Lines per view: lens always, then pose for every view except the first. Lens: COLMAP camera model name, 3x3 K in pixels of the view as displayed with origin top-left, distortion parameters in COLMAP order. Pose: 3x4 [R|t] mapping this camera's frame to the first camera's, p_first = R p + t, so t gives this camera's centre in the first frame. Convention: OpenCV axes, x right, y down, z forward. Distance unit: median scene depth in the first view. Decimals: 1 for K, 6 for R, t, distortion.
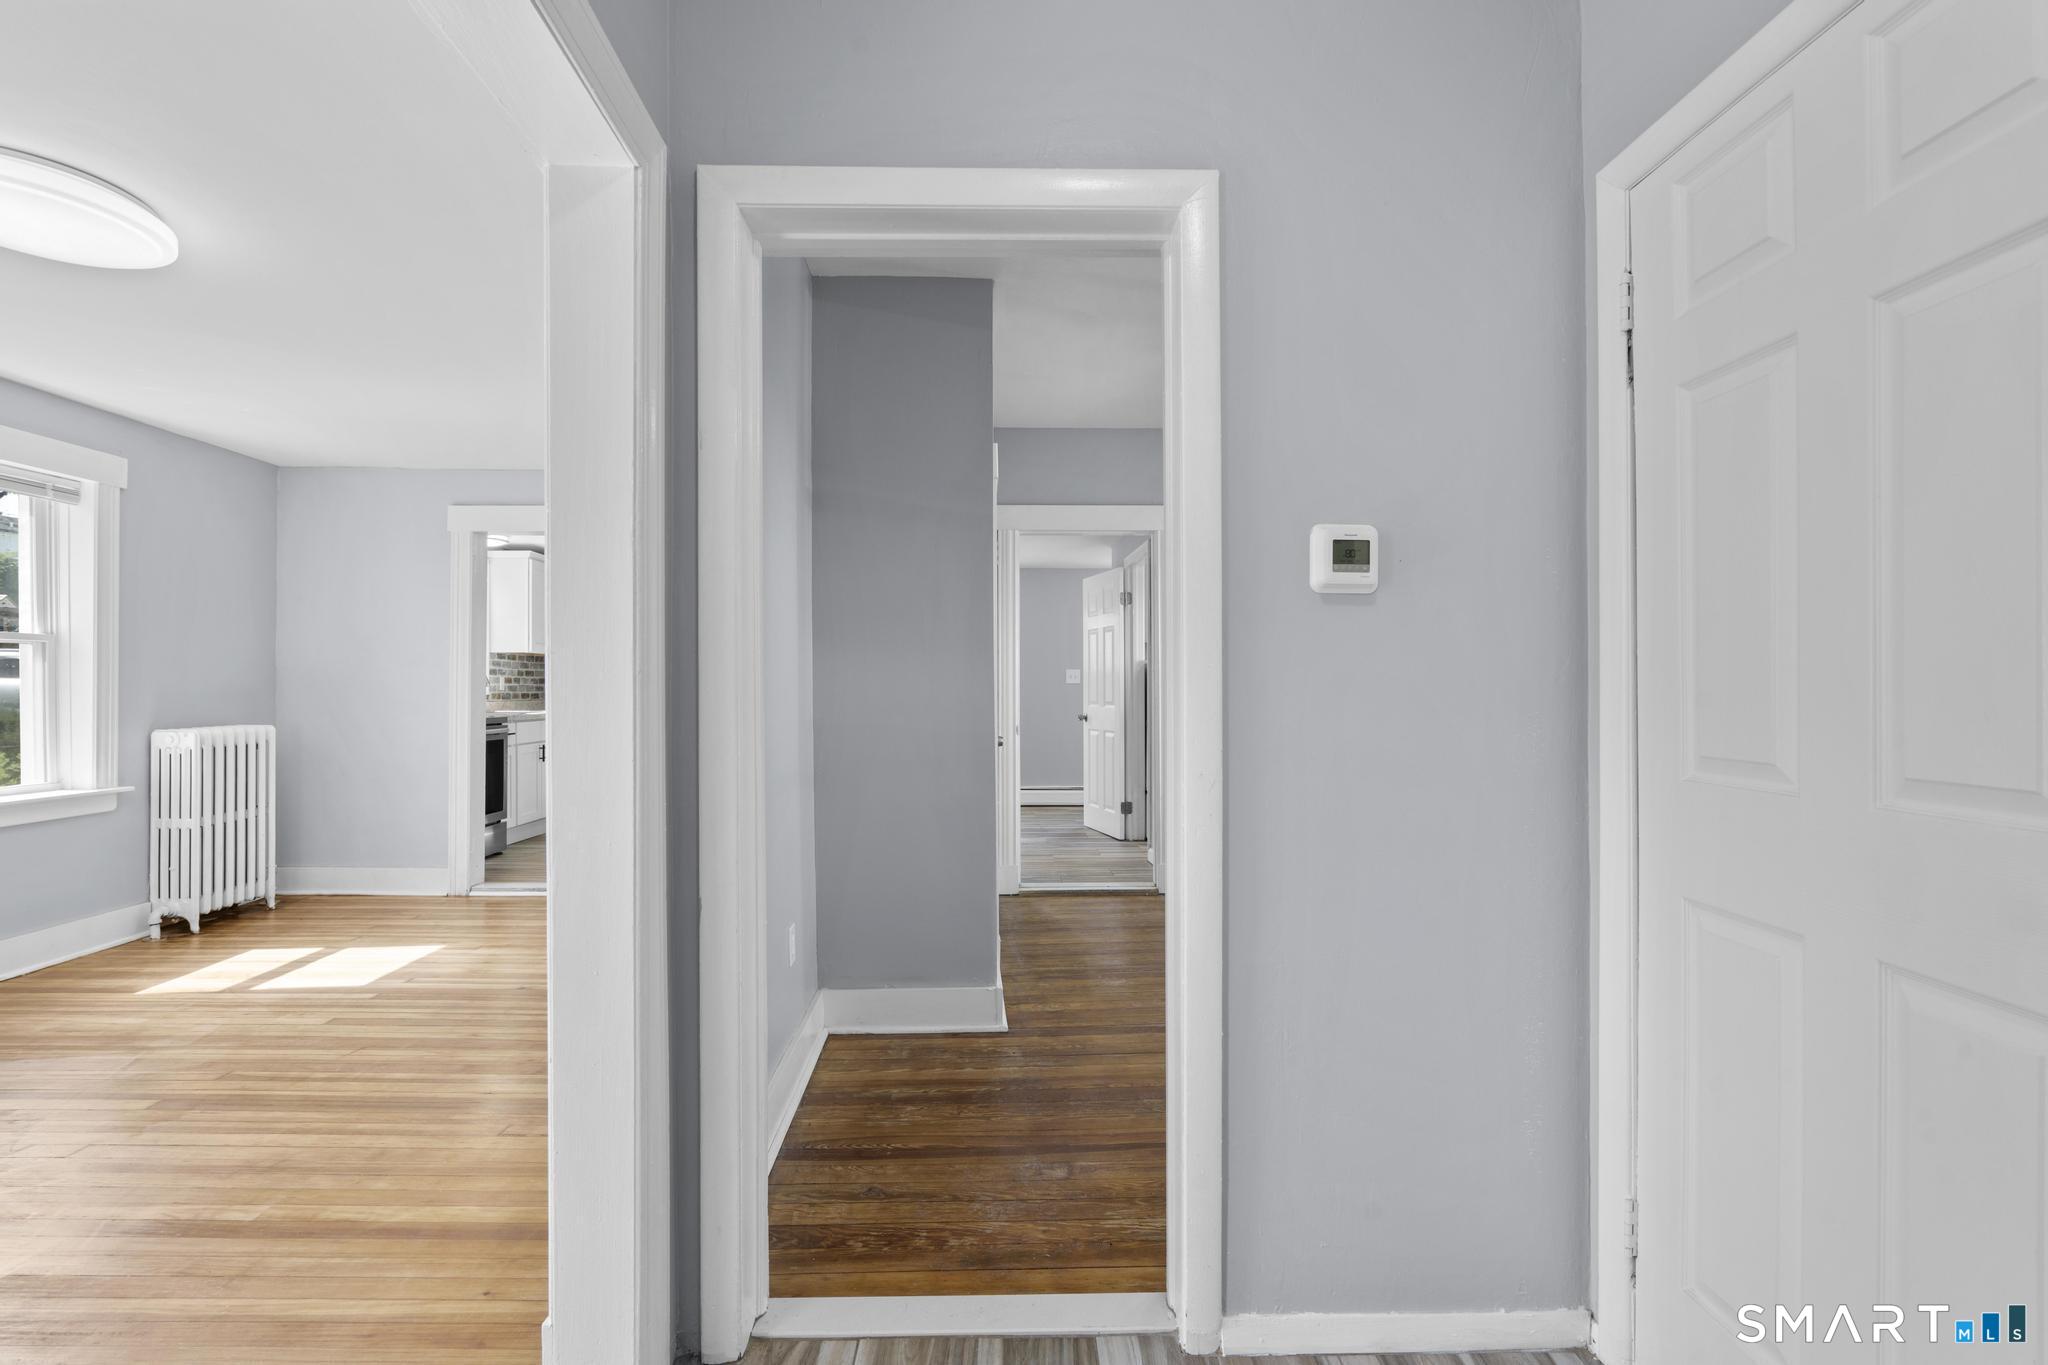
lens RADIAL K [[922.7, 0, 1024.0], [0, 922.7, 682.5], [0, 0, 1]] dist [-0.001973, 0.000121]
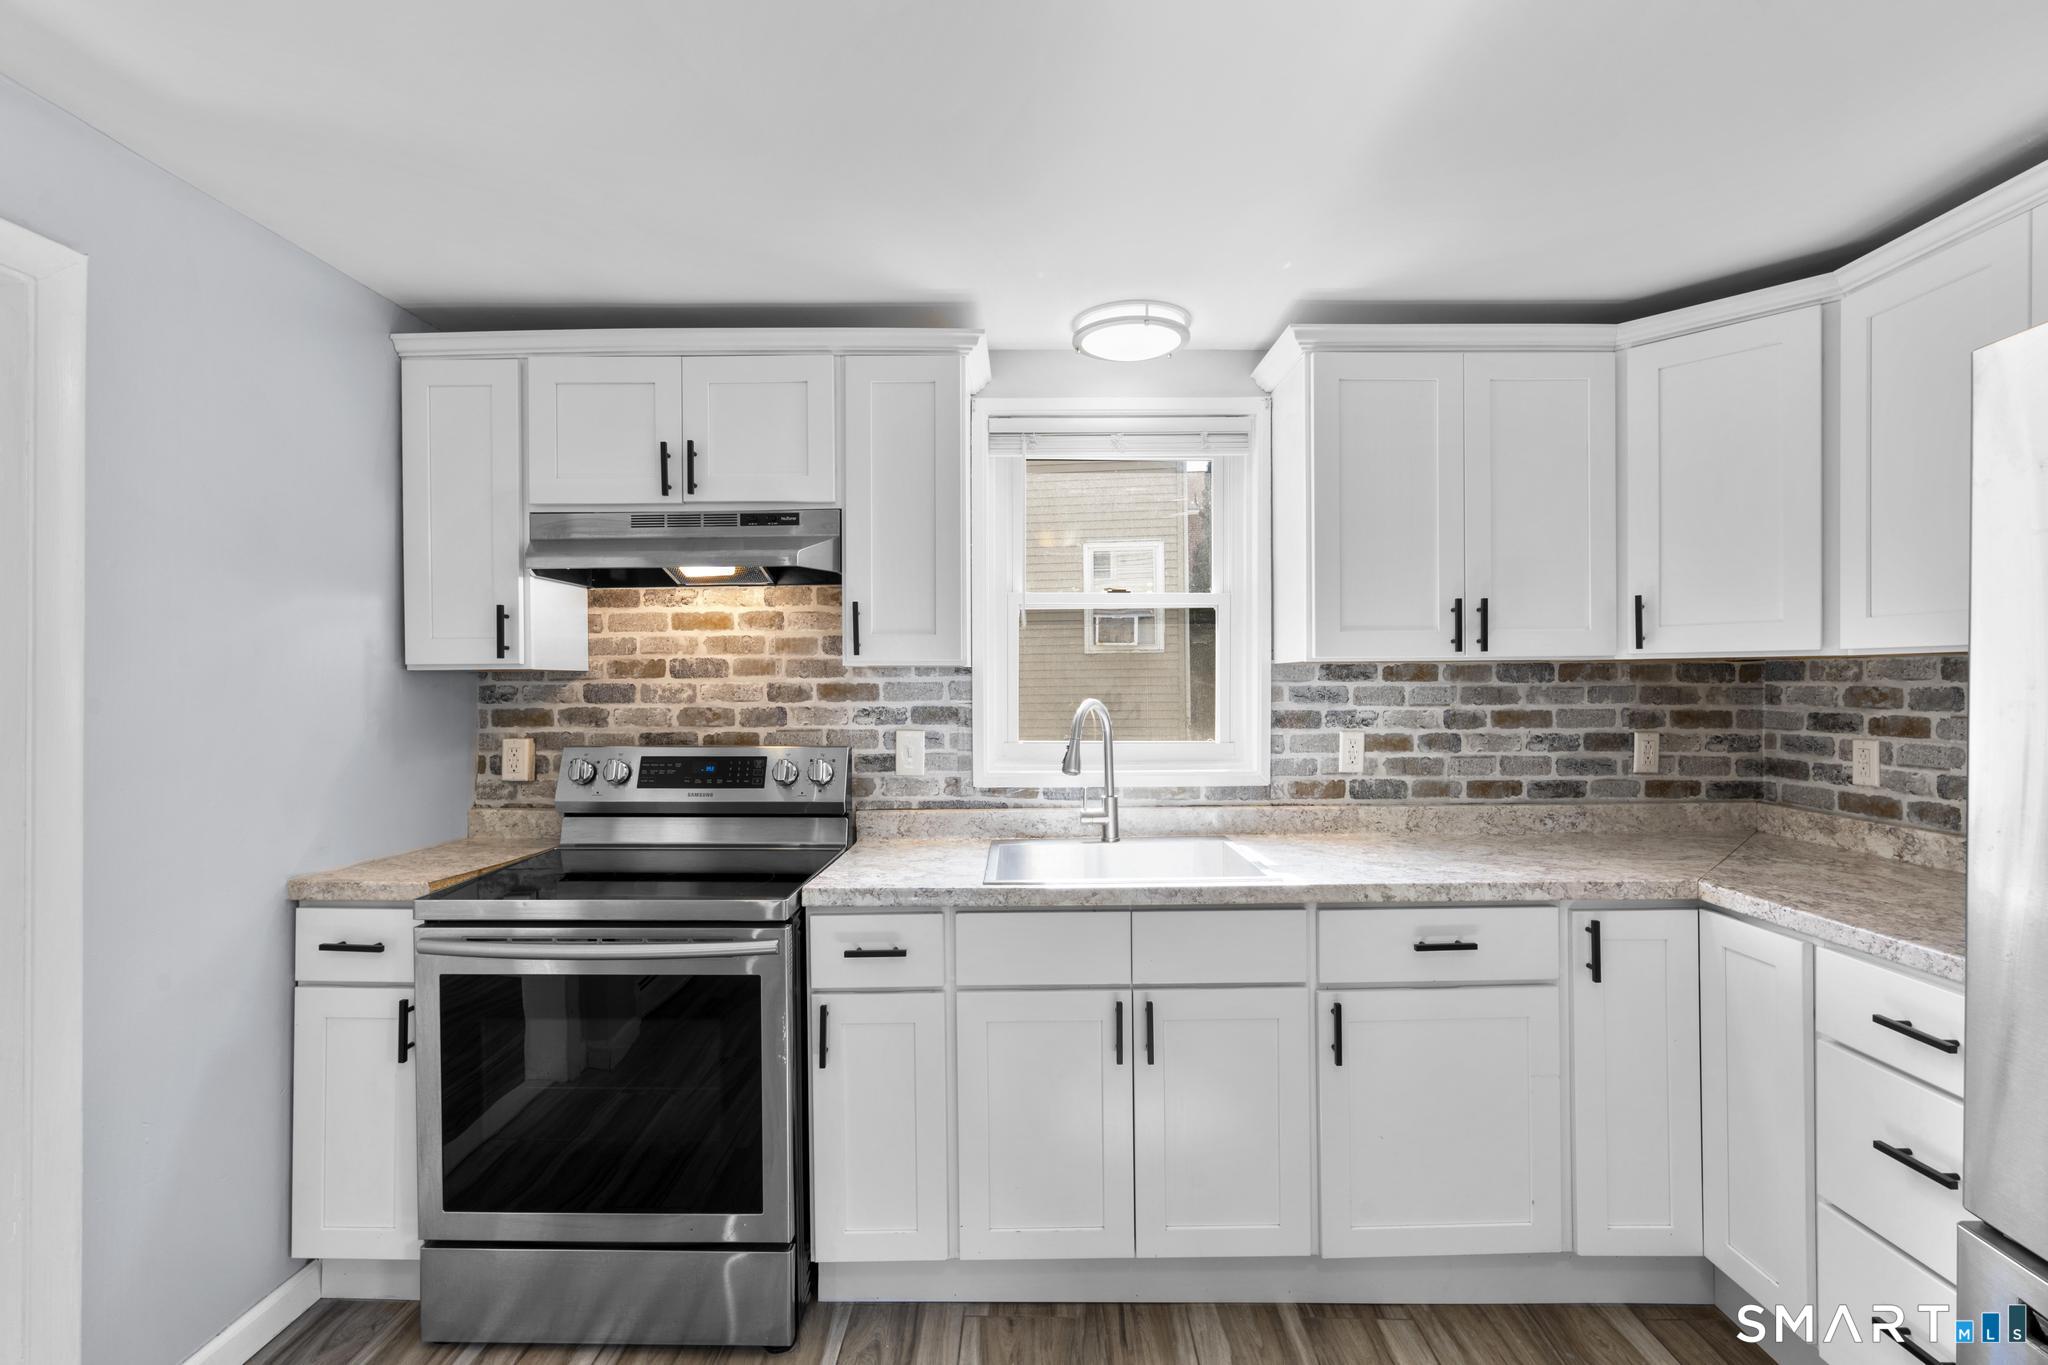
lens RADIAL K [[917.4, 0, 1023.4], [0, 917.4, 686.6], [0, 0, 1]] dist [-0.012042, 0.006150]
pose [[-0.053436, 0.006007, -0.998553, -0.260514], [0.005081, 0.999971, 0.005743, -0.029460], [0.998558, -0.004767, -0.053465, 1.047468]]
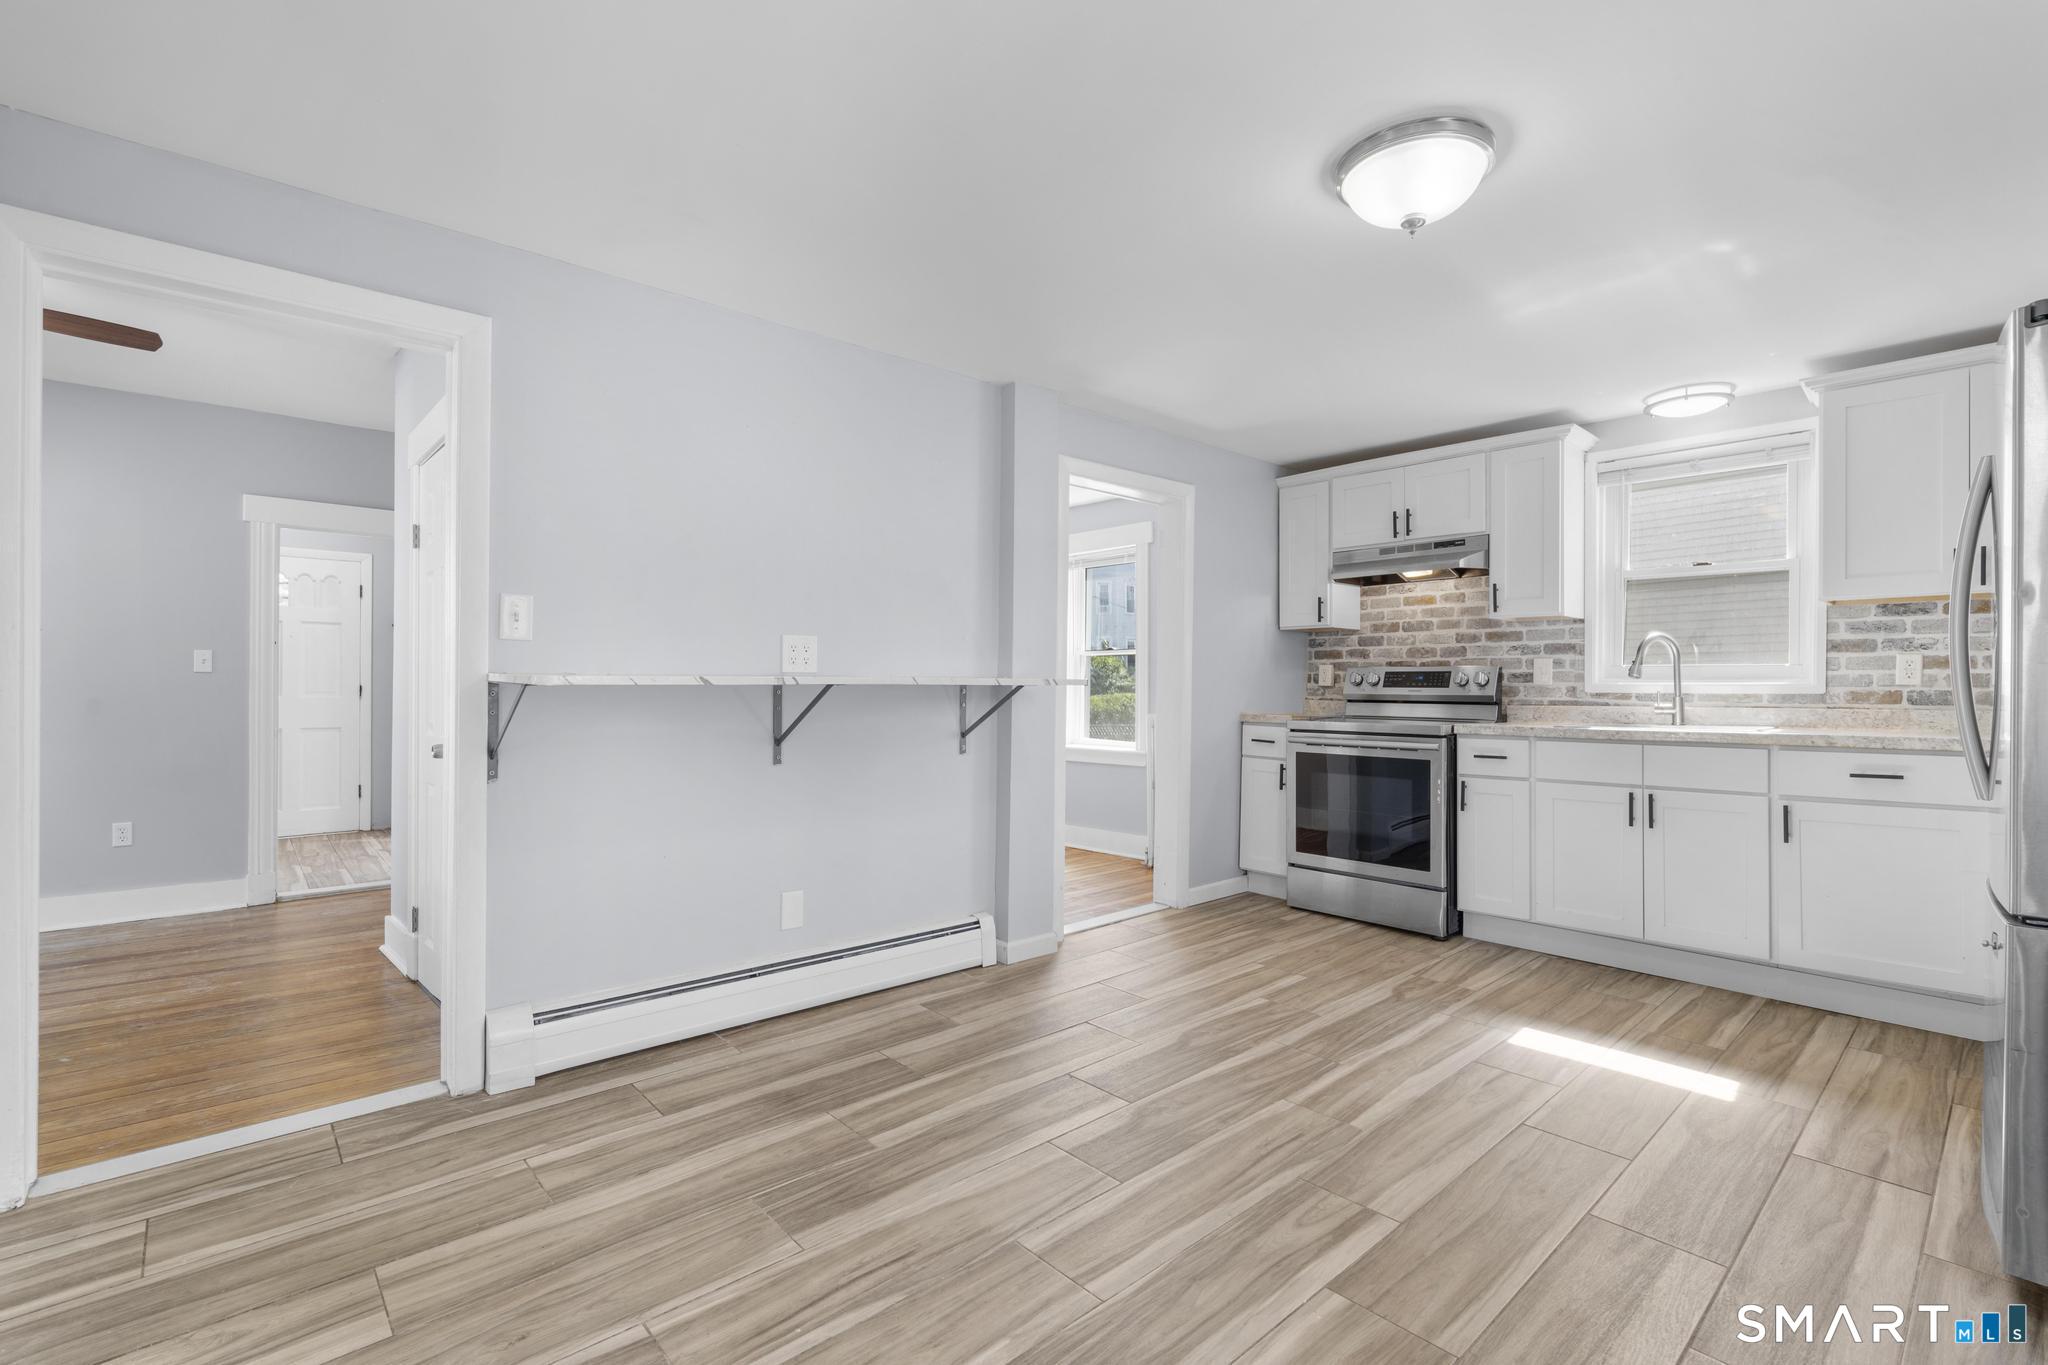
lens RADIAL K [[917.4, 0, 1023.4], [0, 917.4, 686.6], [0, 0, 1]] dist [-0.012042, 0.006150]
pose [[-0.765331, 0.000860, -0.643637, 0.056341], [-0.000263, 0.999999, 0.001649, 0.010596], [0.643637, 0.001431, -0.765329, 1.239427]]
